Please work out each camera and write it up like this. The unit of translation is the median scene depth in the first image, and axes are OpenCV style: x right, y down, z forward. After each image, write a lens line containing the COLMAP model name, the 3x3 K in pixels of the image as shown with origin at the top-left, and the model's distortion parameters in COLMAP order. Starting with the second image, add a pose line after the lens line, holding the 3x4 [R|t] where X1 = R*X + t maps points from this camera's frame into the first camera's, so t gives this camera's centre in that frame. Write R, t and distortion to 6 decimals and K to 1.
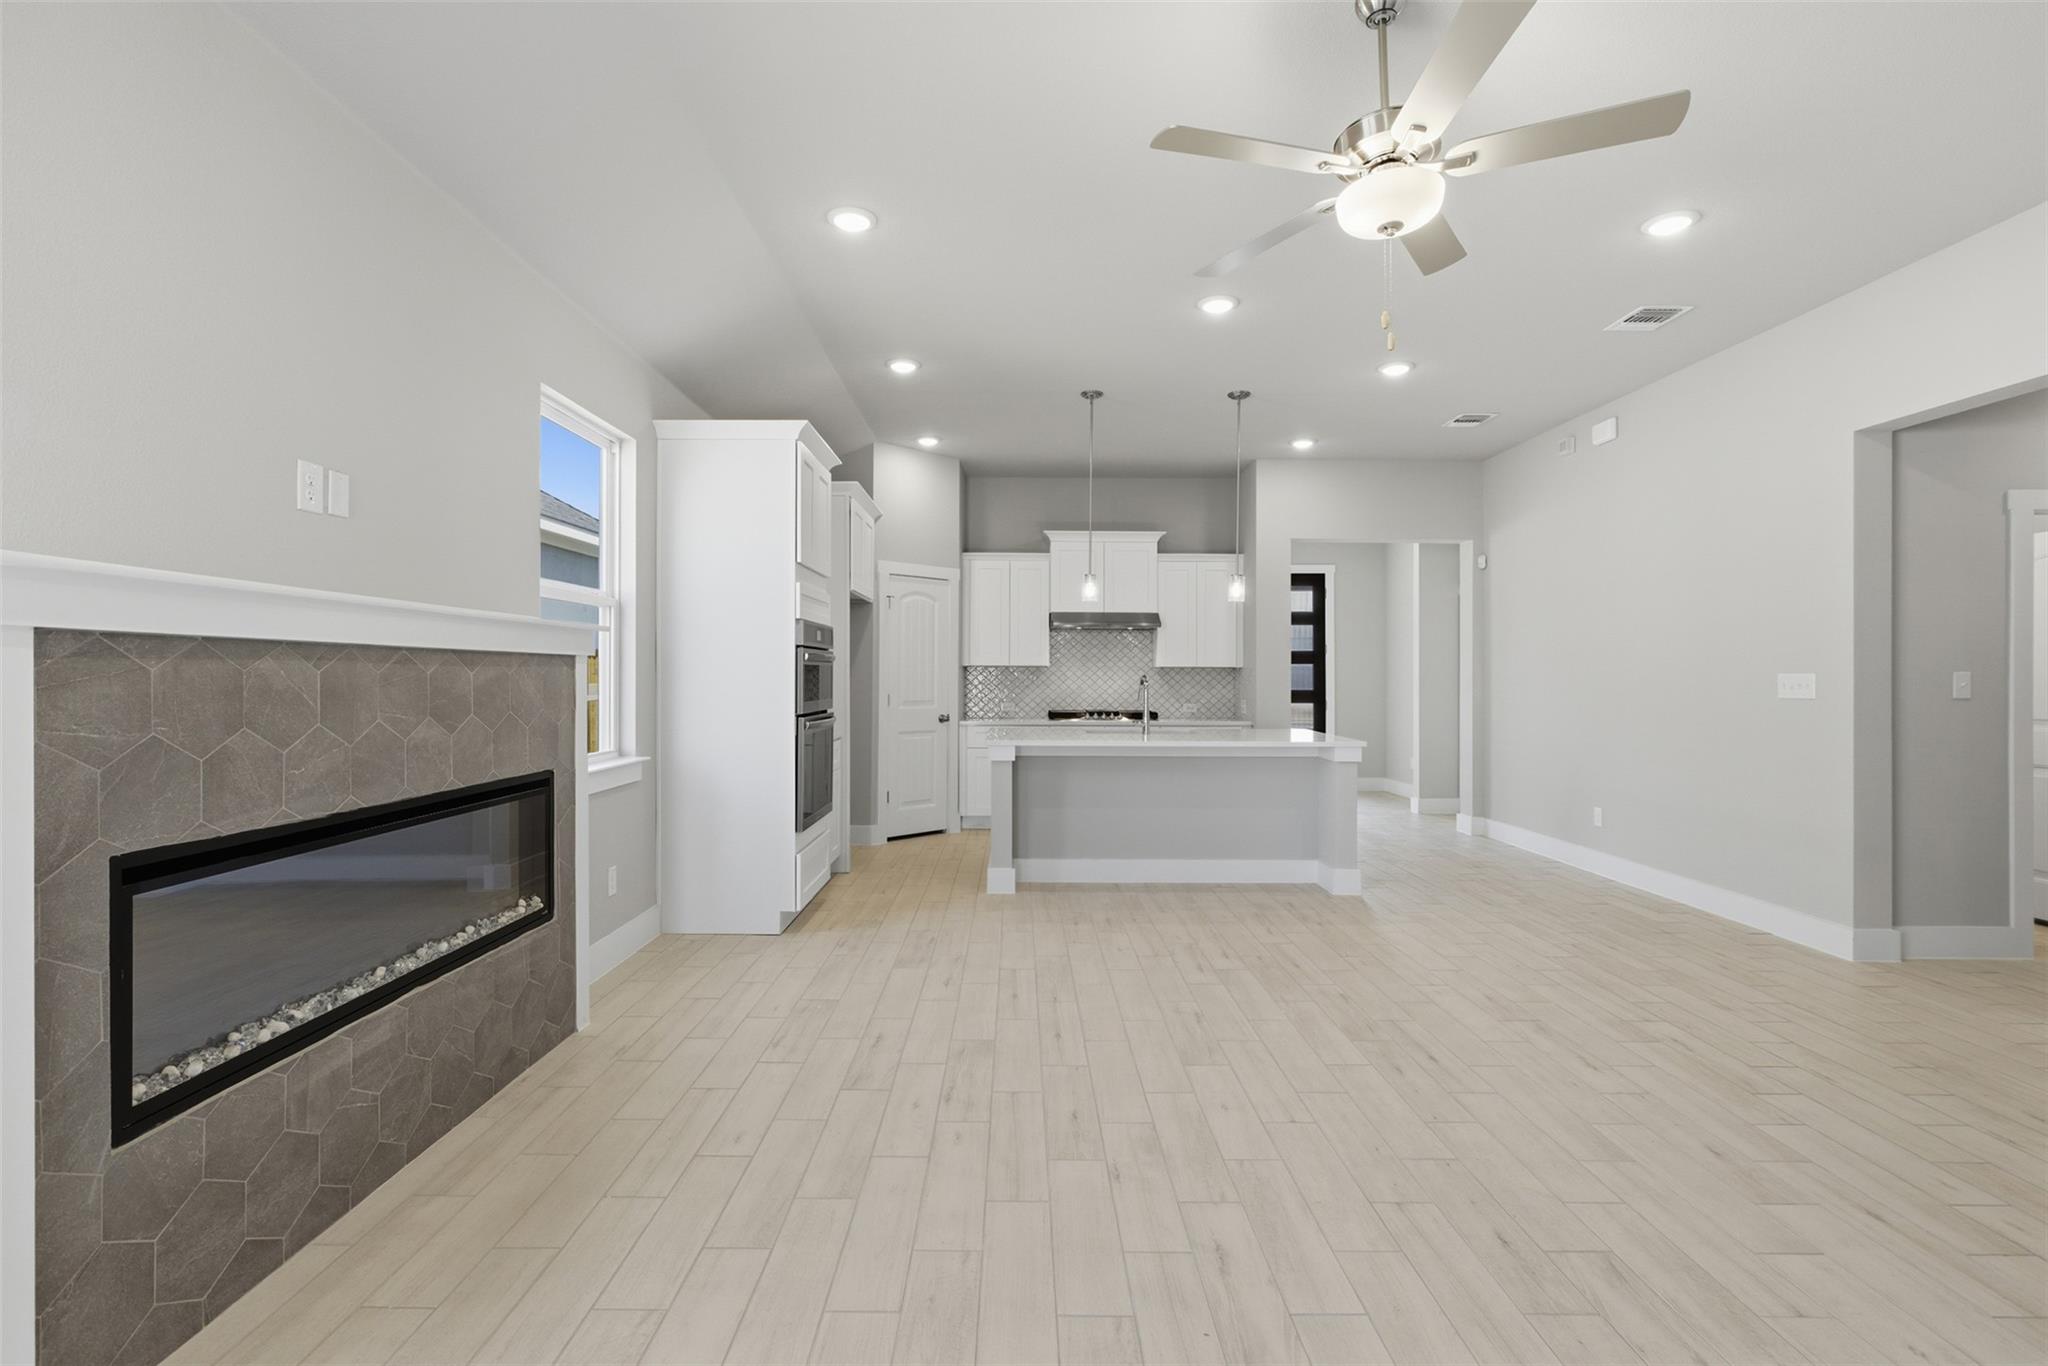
lens RADIAL K [[941.3, 0, 1016.7], [0, 941.3, 677.4], [0, 0, 1]] dist [-0.002697, 0.000445]
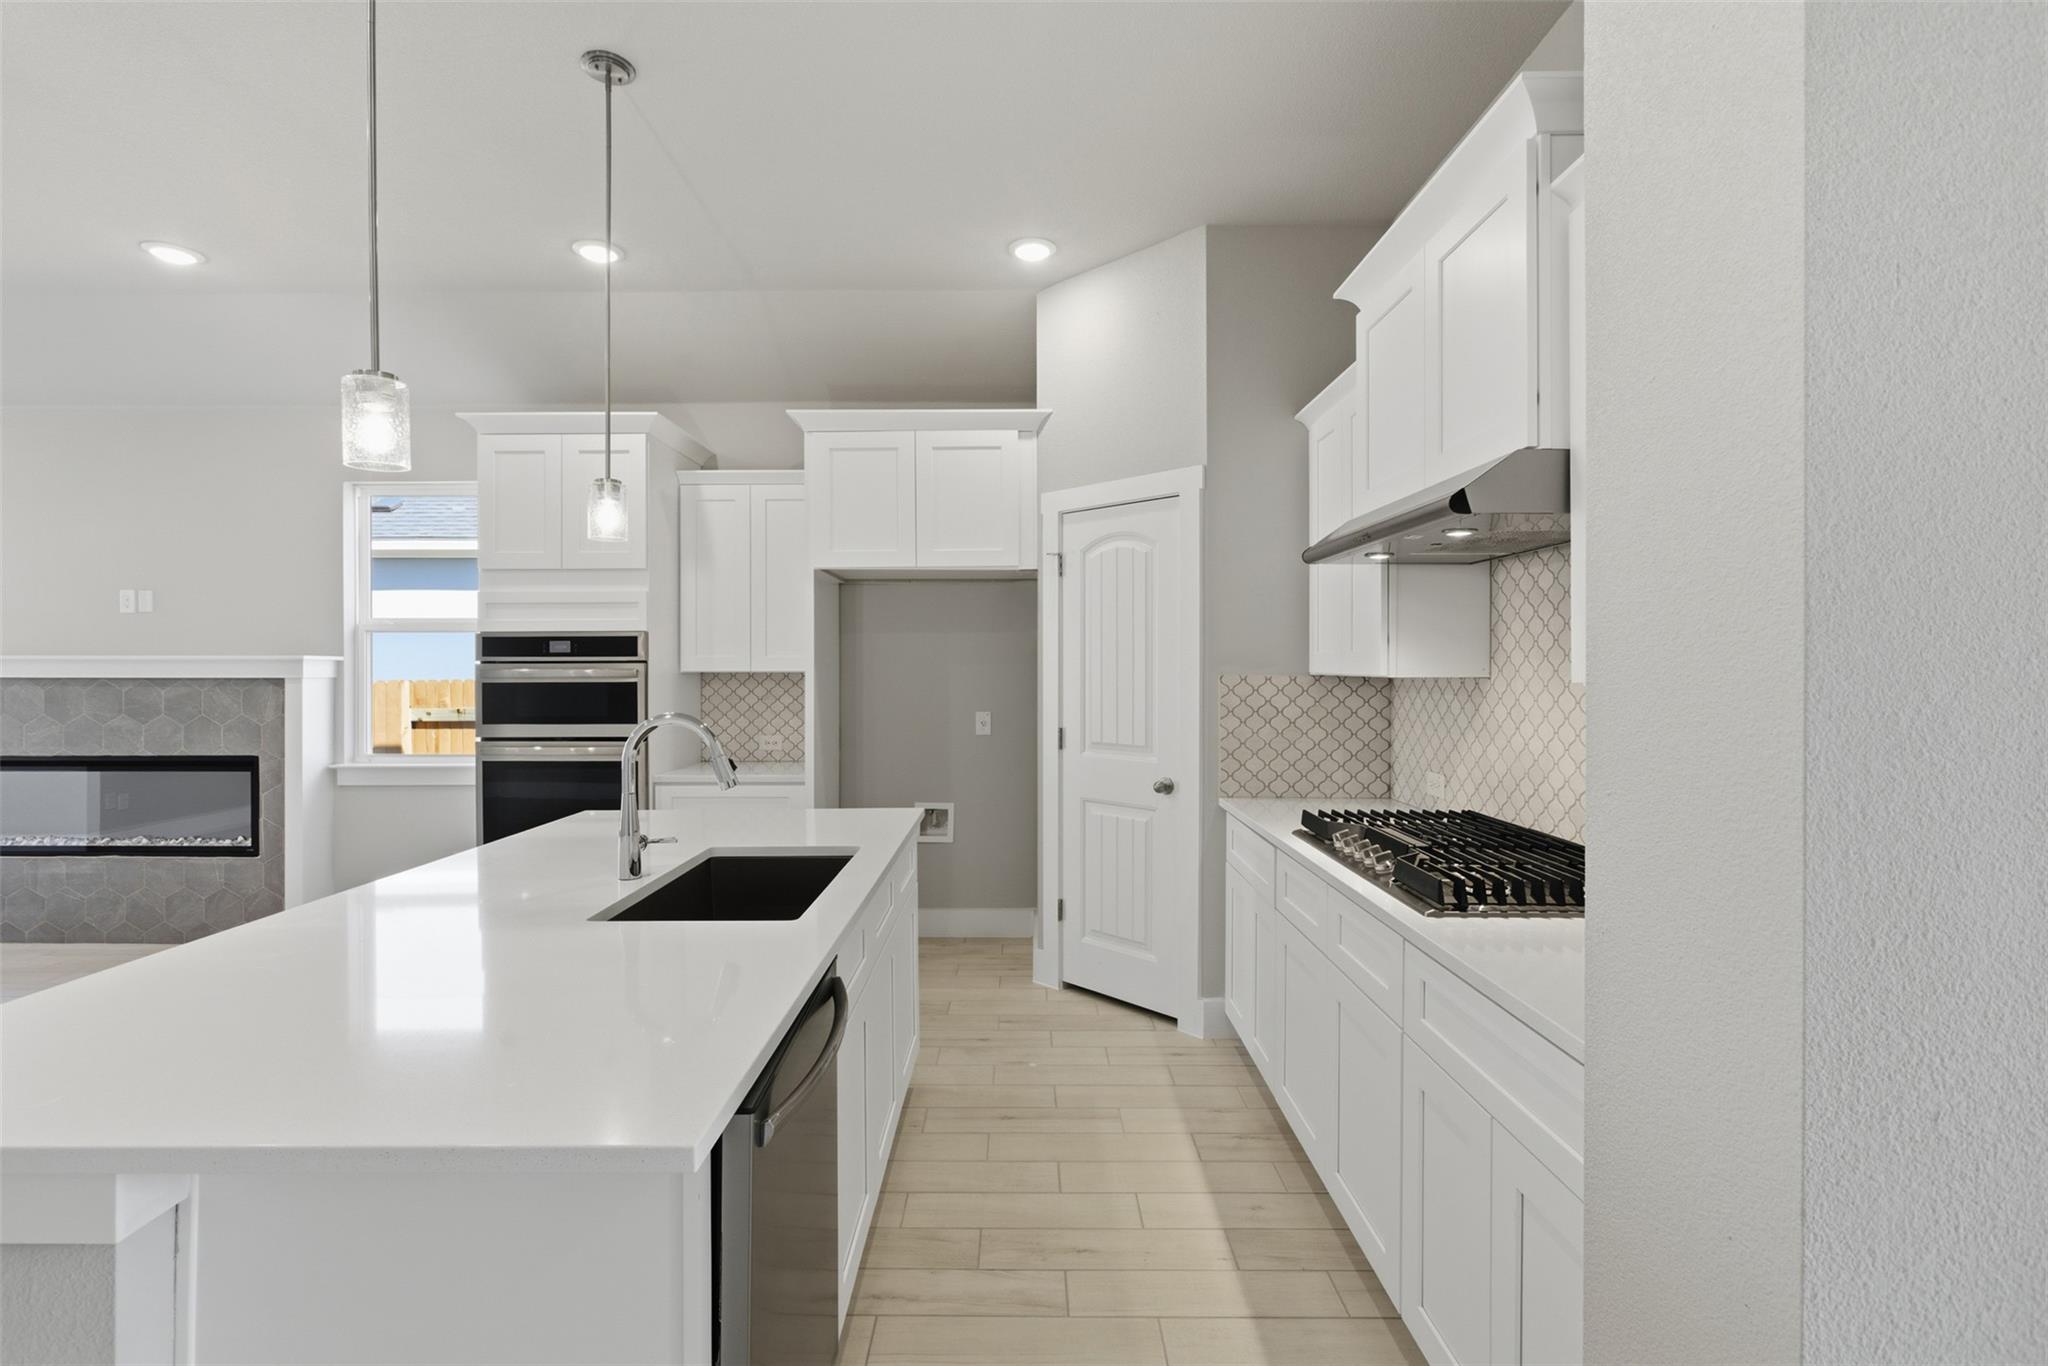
lens RADIAL K [[926.6, 0, 1013.2], [0, 926.6, 672.6], [0, 0, 1]] dist [-0.007595, 0.004437]
pose [[-0.013336, 0.003624, -0.999905, 0.420697], [0.000156, 0.999993, 0.003623, -0.016892], [0.999911, -0.000108, -0.013336, 0.985796]]
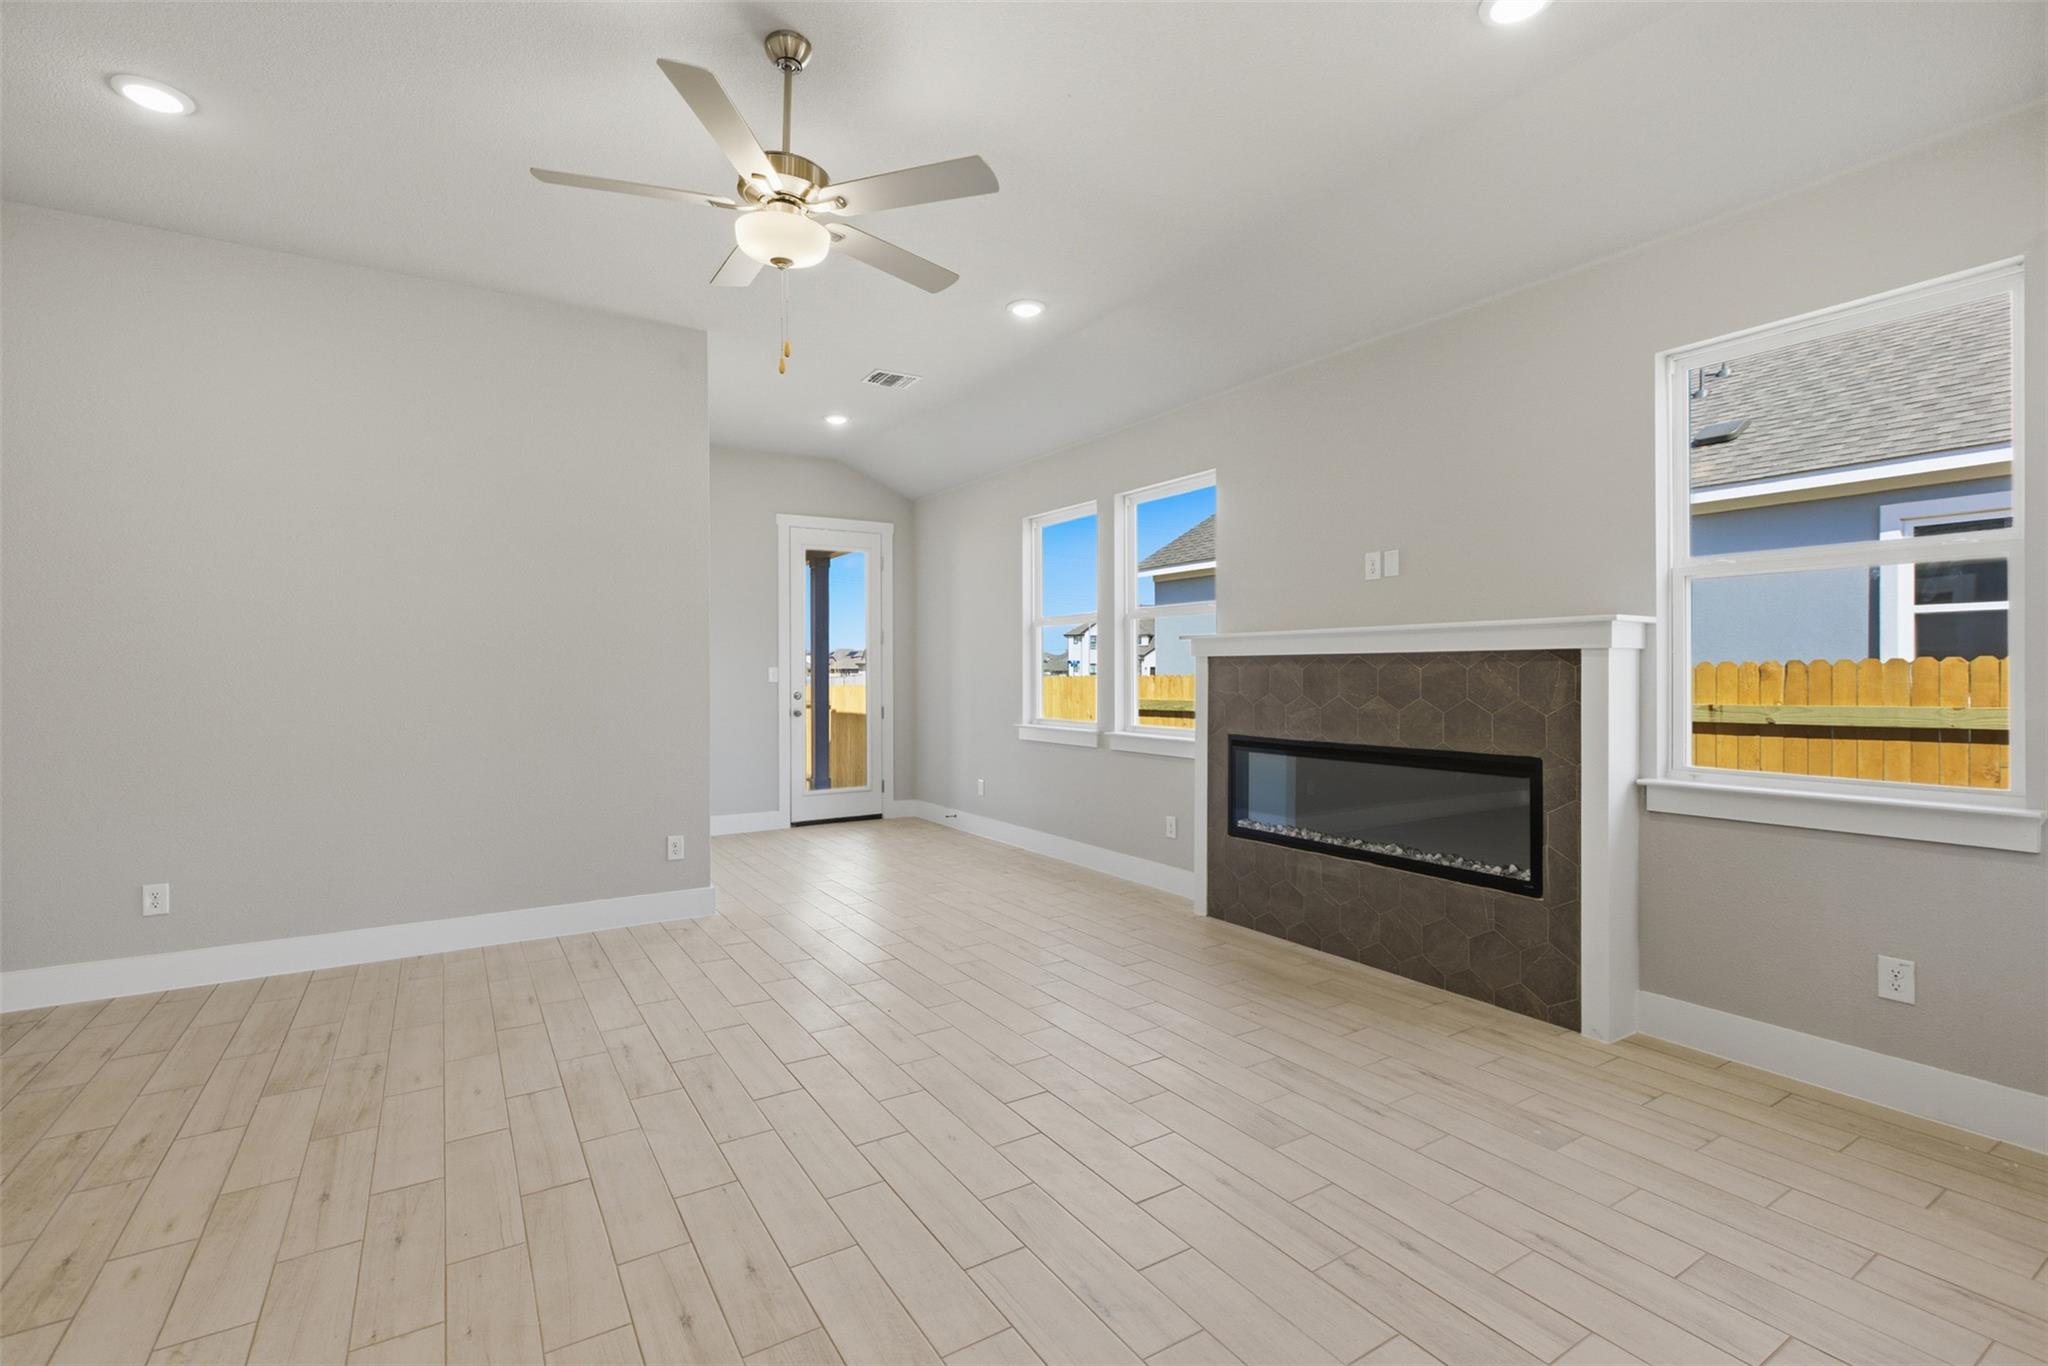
lens RADIAL K [[926.6, 0, 1013.2], [0, 926.6, 672.6], [0, 0, 1]] dist [-0.007595, 0.004437]
pose [[-0.849771, 0.000582, -0.527151, 0.251919], [0.001425, 0.999998, -0.001193, 0.000937], [0.527150, -0.001765, -0.849771, 0.703357]]
